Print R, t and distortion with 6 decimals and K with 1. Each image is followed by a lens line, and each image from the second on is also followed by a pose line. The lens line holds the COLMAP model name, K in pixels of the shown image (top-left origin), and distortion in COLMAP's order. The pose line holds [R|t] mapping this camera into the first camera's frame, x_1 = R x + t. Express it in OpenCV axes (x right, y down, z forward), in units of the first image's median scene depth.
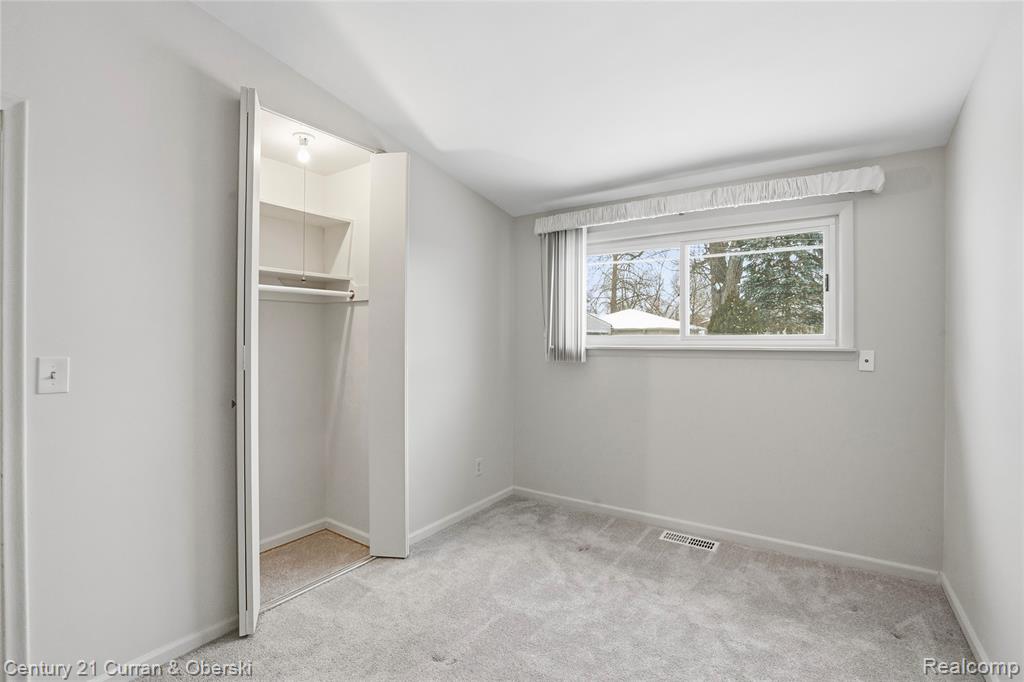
lens RADIAL K [[474.5, 0, 516.0], [0, 474.5, 334.7], [0, 0, 1]] dist [-0.042765, 0.018645]
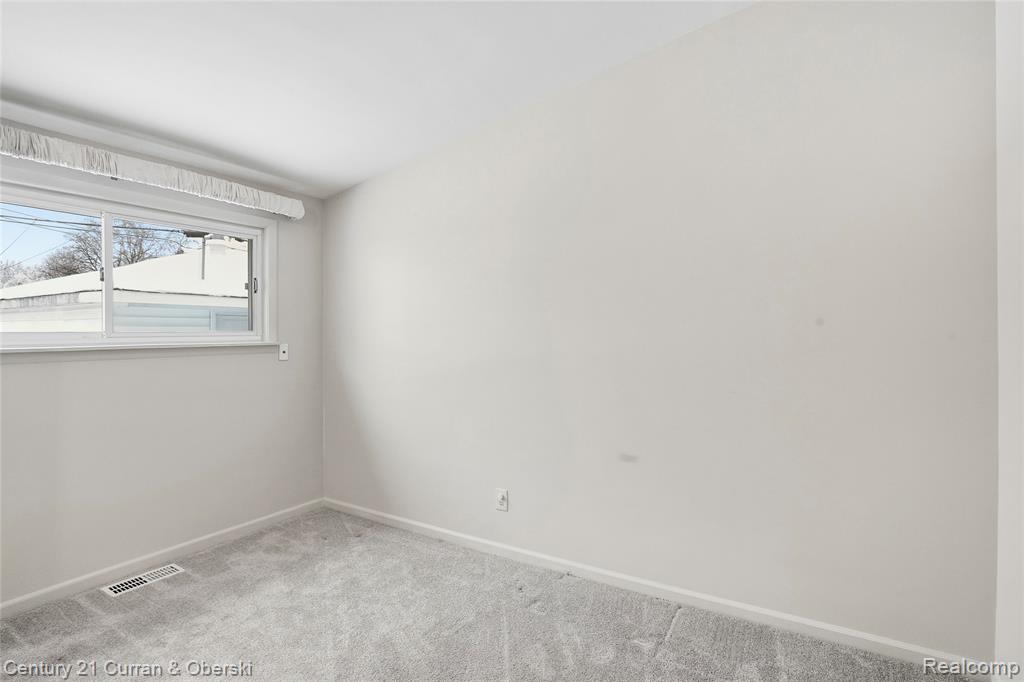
lens RADIAL K [[505.1, 0, 509.3], [0, 505.1, 332.1], [0, 0, 1]] dist [-0.000298, -0.000139]
pose [[-0.015828, -0.000648, 0.999875, -0.596500], [-0.000021, 1.000000, 0.000648, 0.001722], [-0.999875, -0.000011, -0.015828, 0.413101]]
